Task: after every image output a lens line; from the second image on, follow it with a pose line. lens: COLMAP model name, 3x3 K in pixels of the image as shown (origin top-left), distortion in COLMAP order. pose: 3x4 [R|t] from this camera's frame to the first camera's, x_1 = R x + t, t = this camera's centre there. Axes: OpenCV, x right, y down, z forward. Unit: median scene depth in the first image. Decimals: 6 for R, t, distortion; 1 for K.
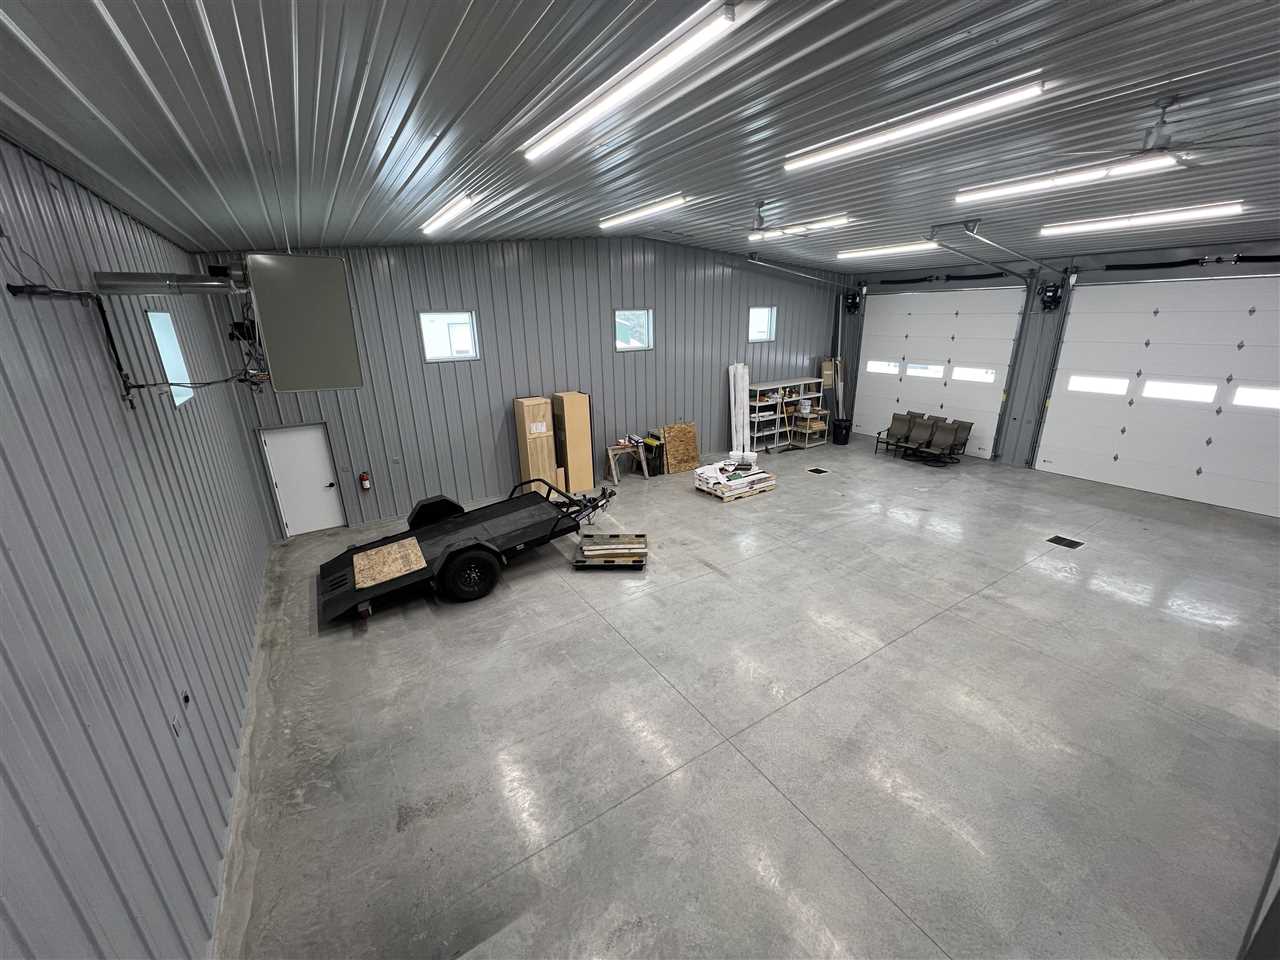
lens RADIAL K [[505.8, 0, 640.0], [0, 505.8, 480.0], [0, 0, 1]] dist [-0.001937, 0.000337]
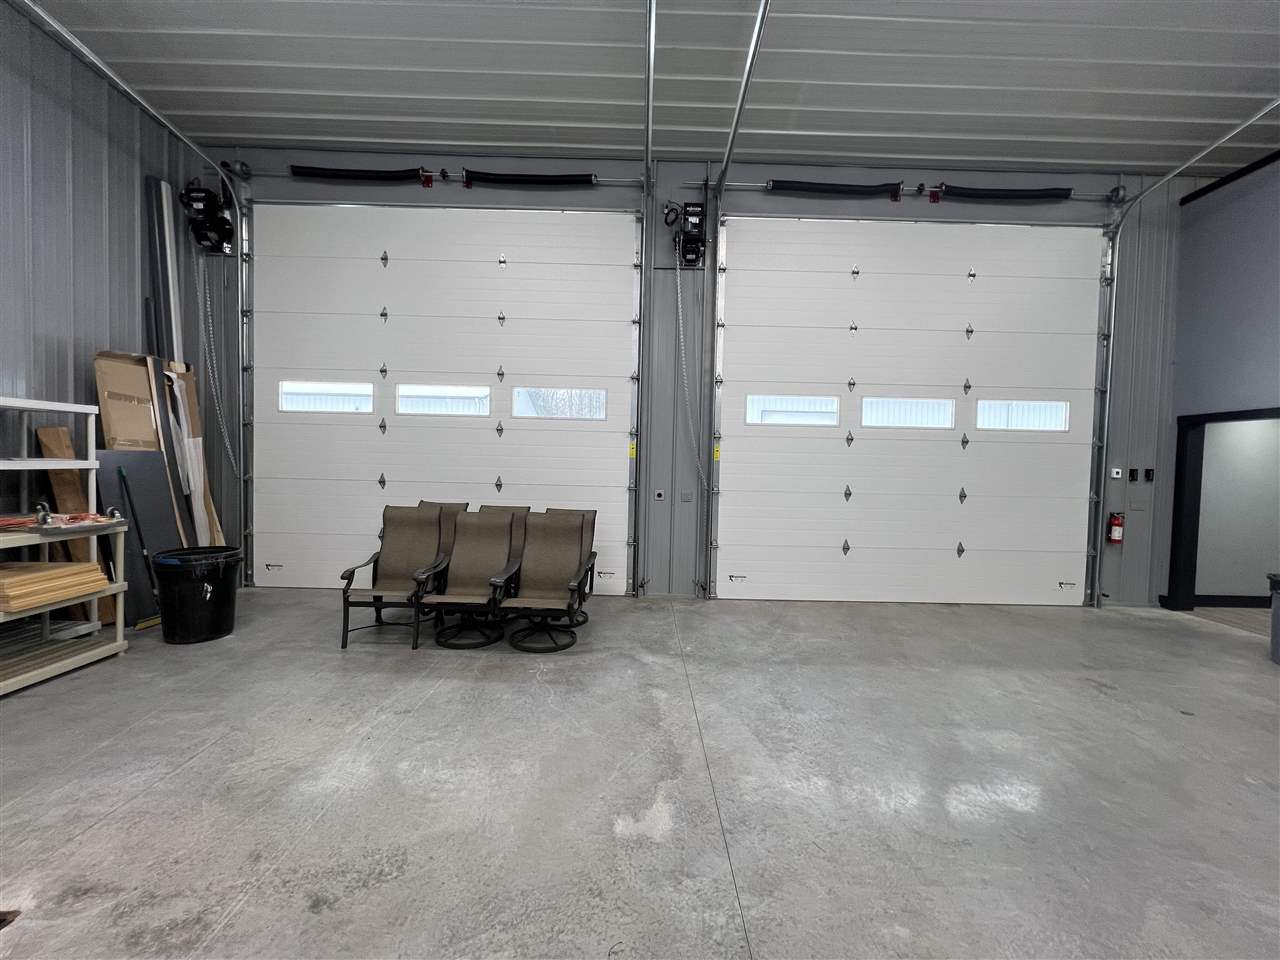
lens RADIAL K [[505.8, 0, 640.0], [0, 505.8, 480.0], [0, 0, 1]] dist [-0.001937, 0.000337]
pose [[0.528174, 0.008406, 0.849094, 0.333031], [0.227829, 0.961884, -0.151242, -0.066274], [-0.818001, 0.273330, 0.506127, 0.741787]]
